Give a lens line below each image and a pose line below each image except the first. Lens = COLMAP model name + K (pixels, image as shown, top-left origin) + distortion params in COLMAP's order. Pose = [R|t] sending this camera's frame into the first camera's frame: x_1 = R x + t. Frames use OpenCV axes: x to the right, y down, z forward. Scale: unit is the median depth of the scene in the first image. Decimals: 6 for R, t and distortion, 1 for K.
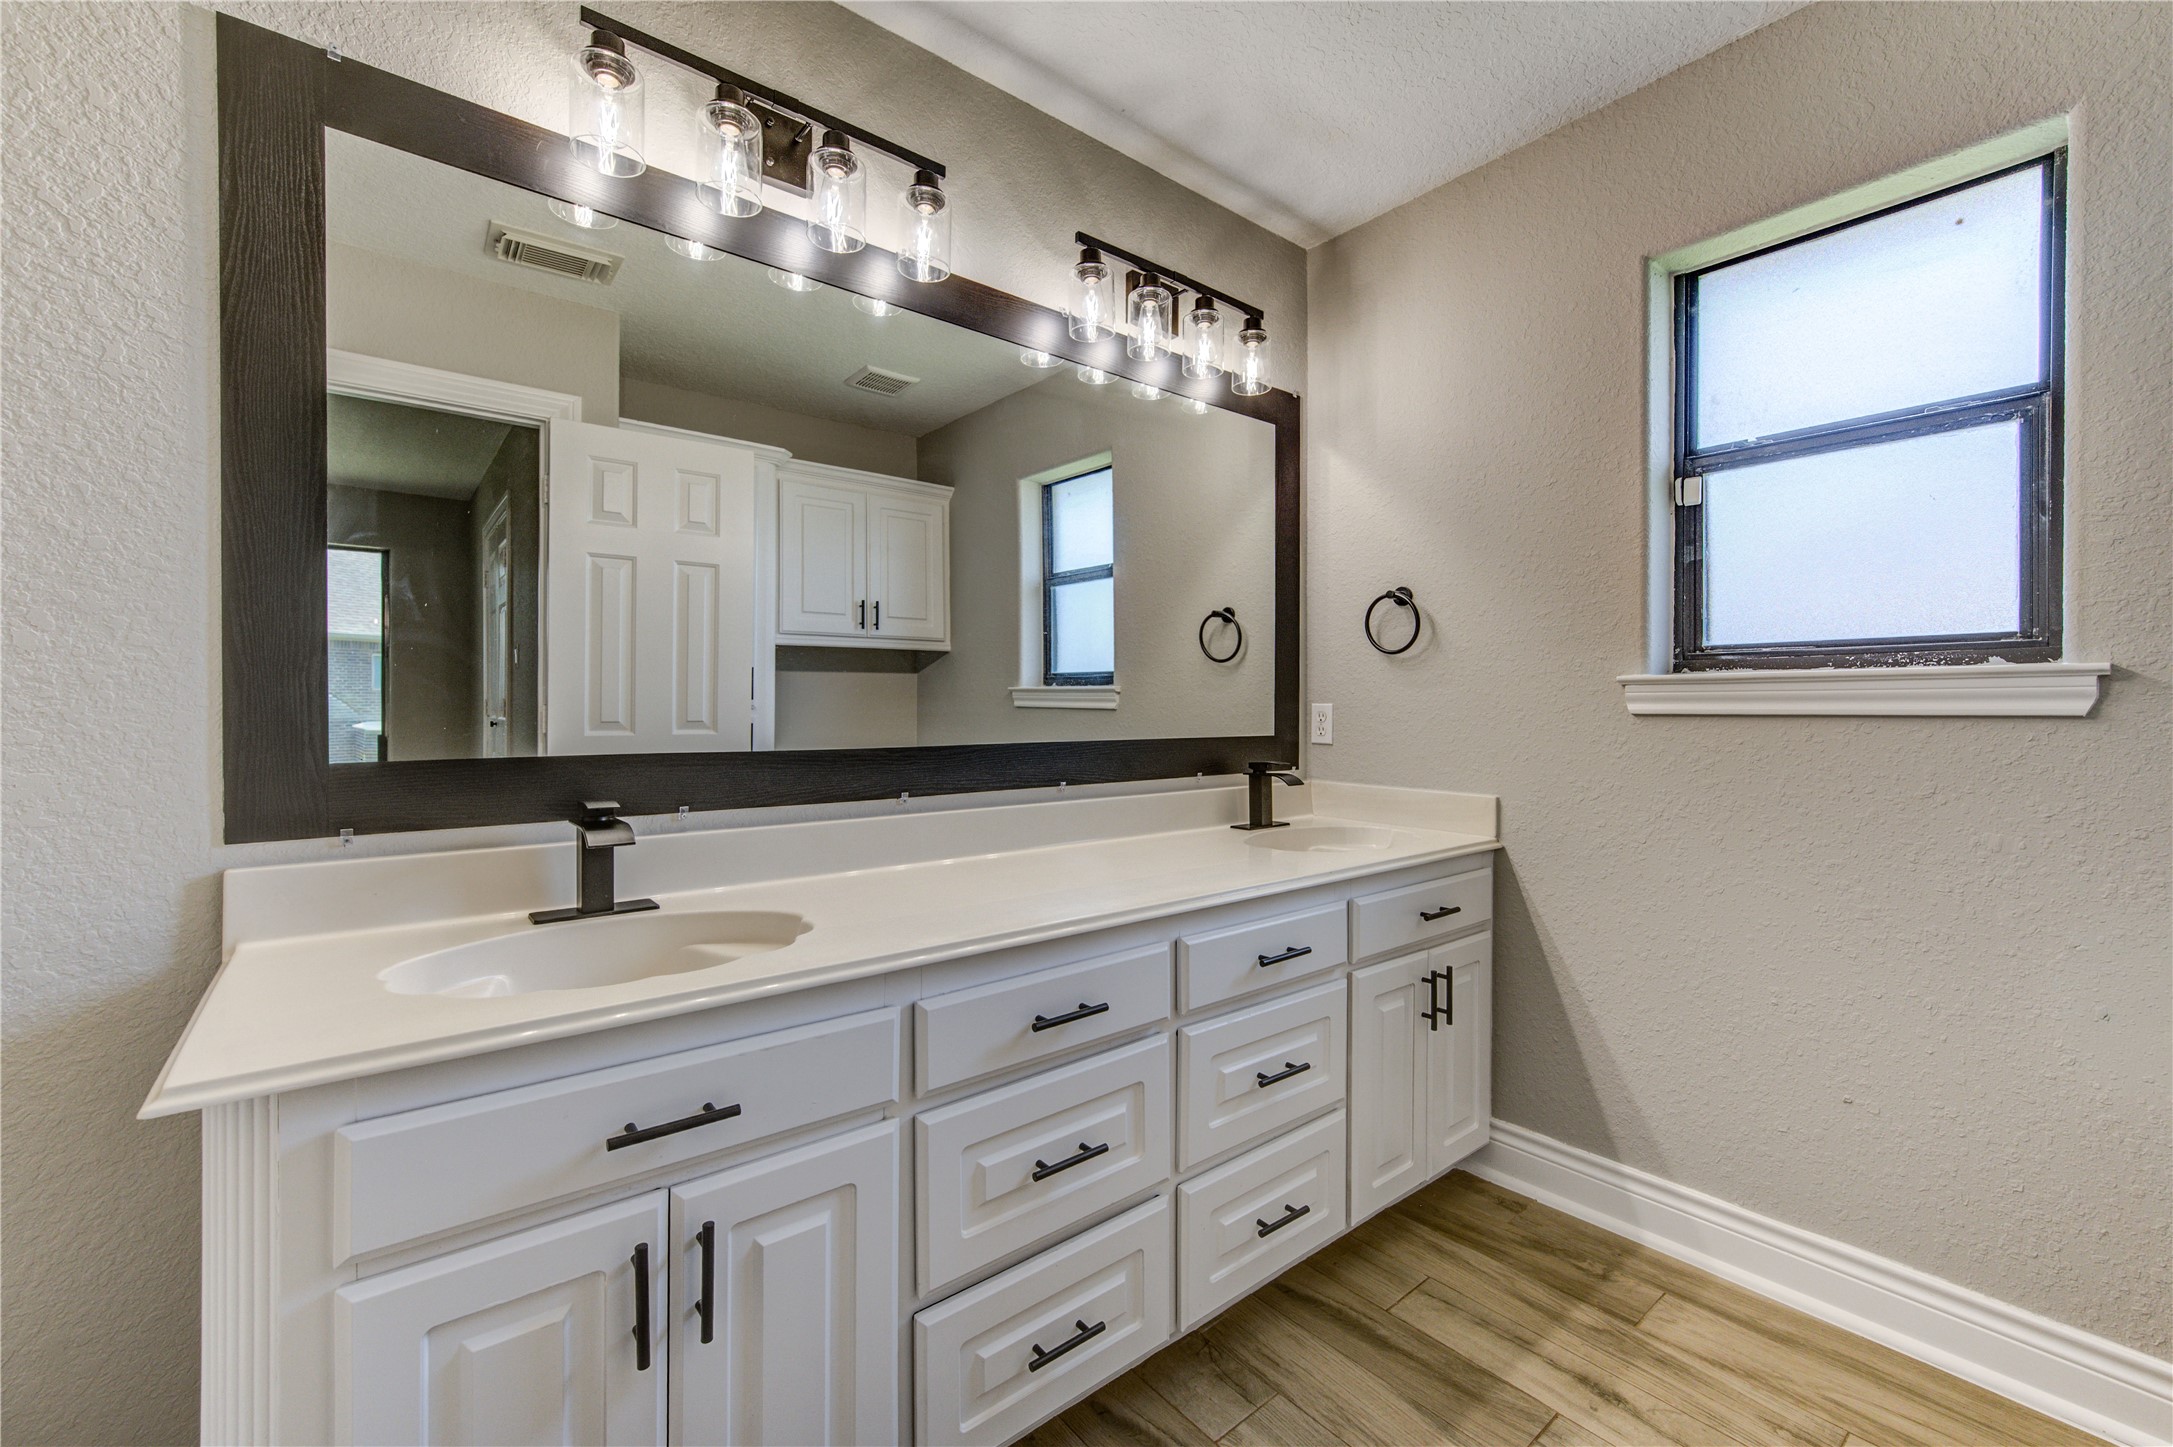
lens RADIAL K [[869.0, 0, 1076.3], [0, 869.0, 716.6], [0, 0, 1]] dist [0.002440, 0.000214]
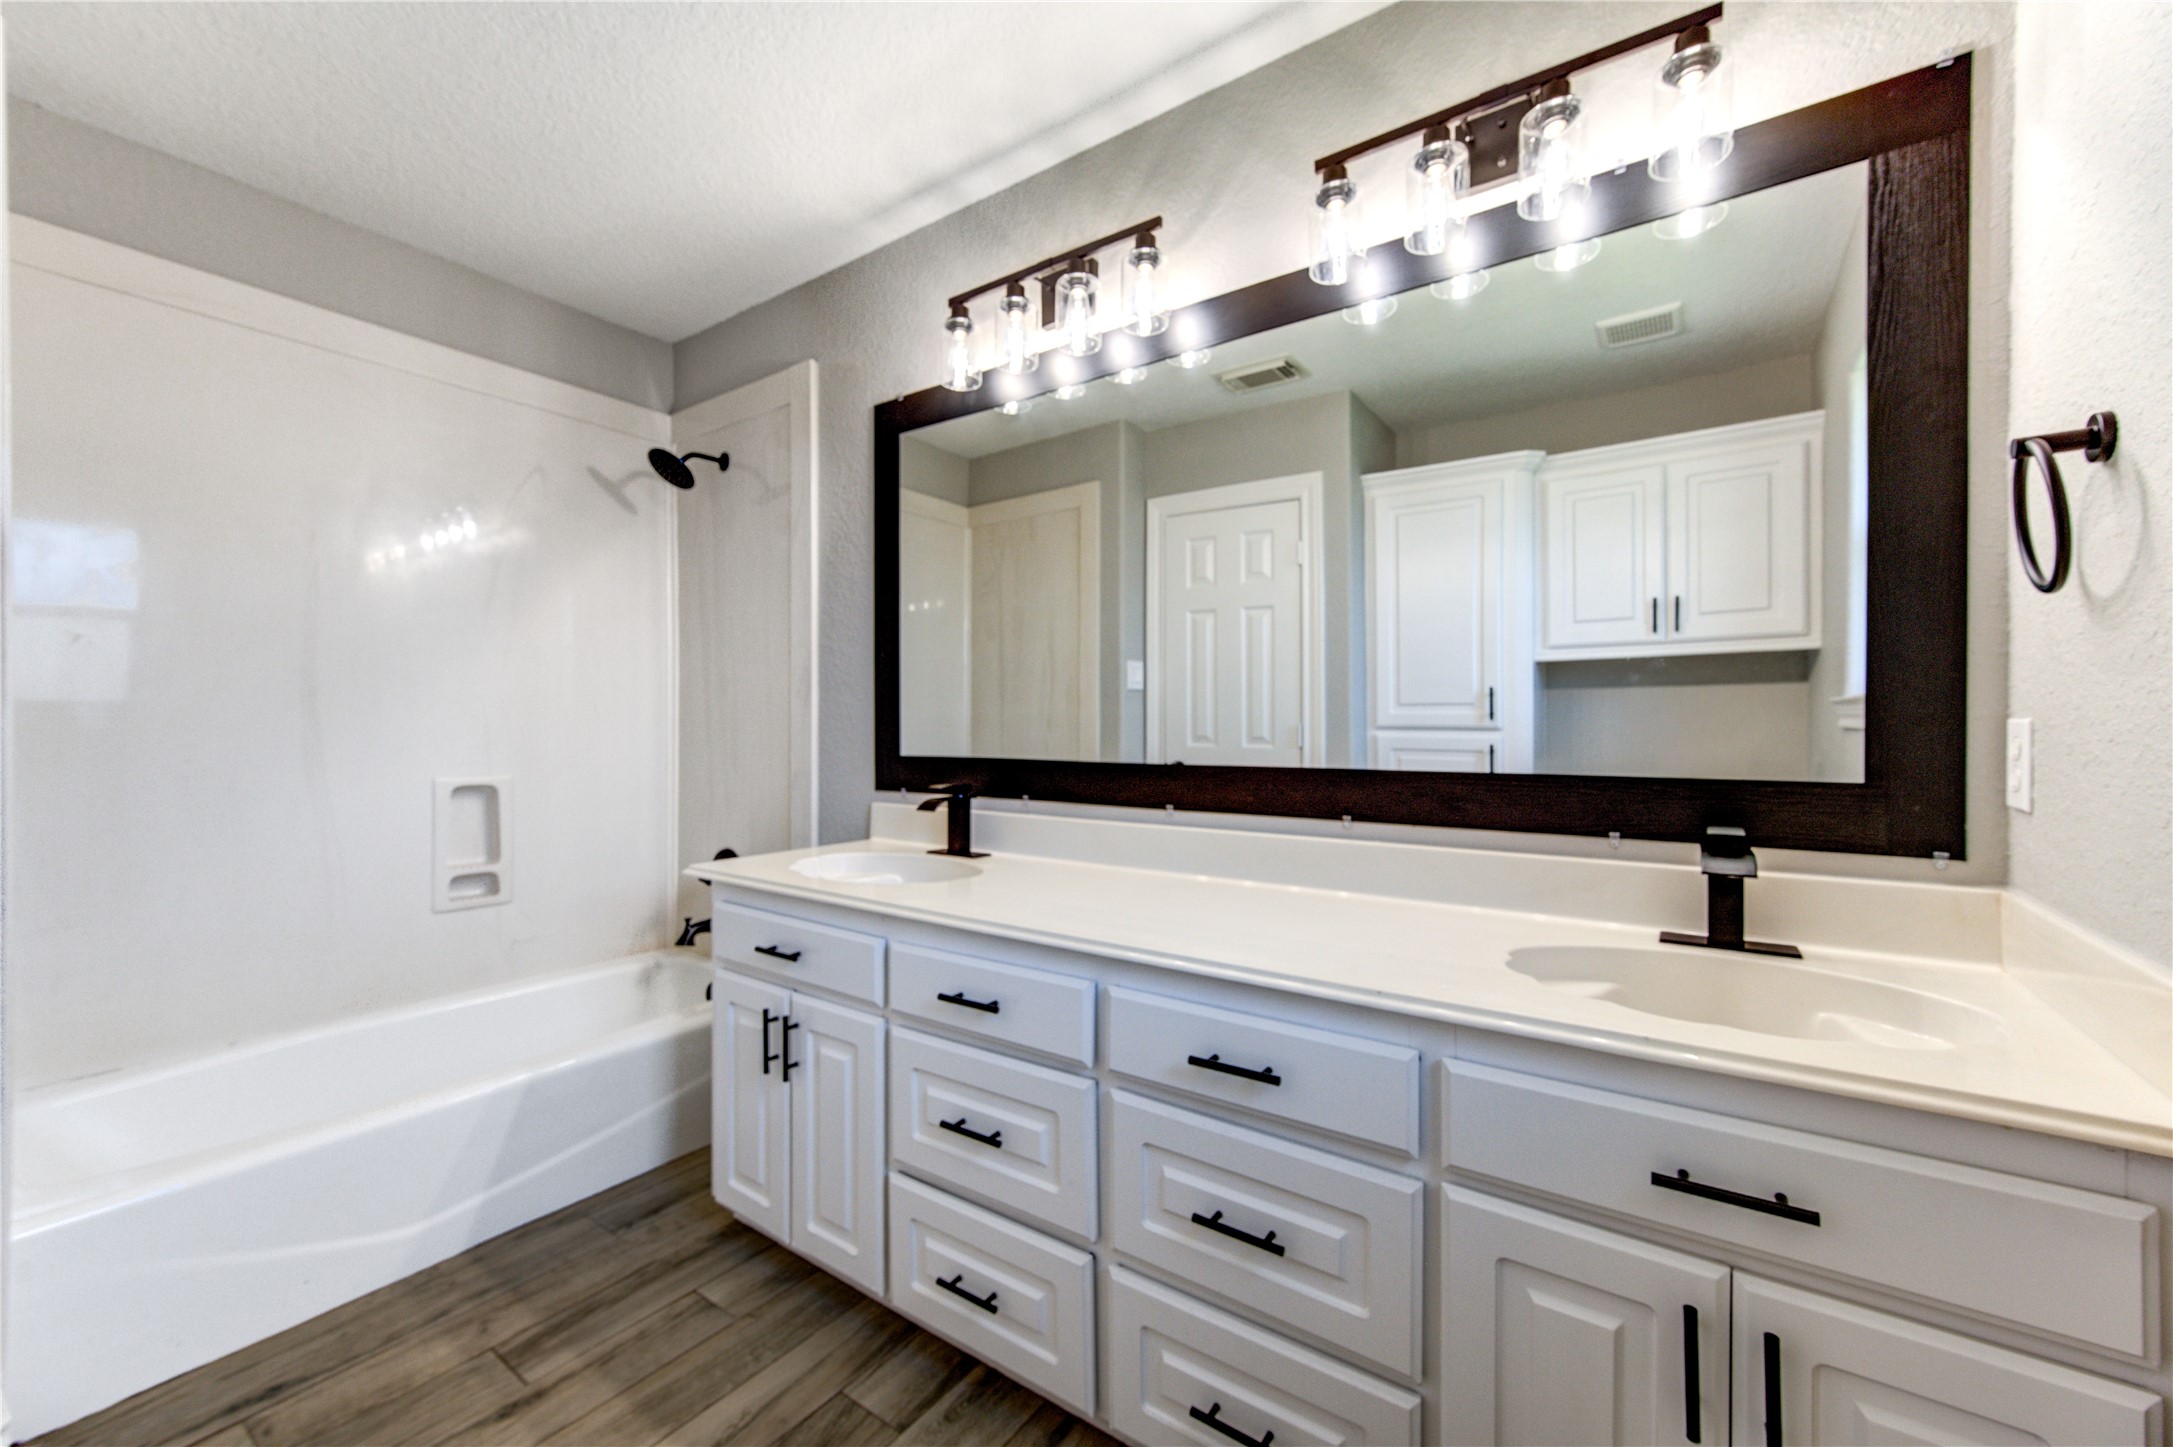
lens RADIAL K [[826.4, 0, 1090.7], [0, 826.4, 727.4], [0, 0, 1]] dist [0.000044, -0.000350]
pose [[0.314556, 0.005605, -0.949222, 0.355662], [-0.015756, 0.999876, 0.000683, -0.004212], [0.949108, 0.014741, 0.314605, 0.273970]]
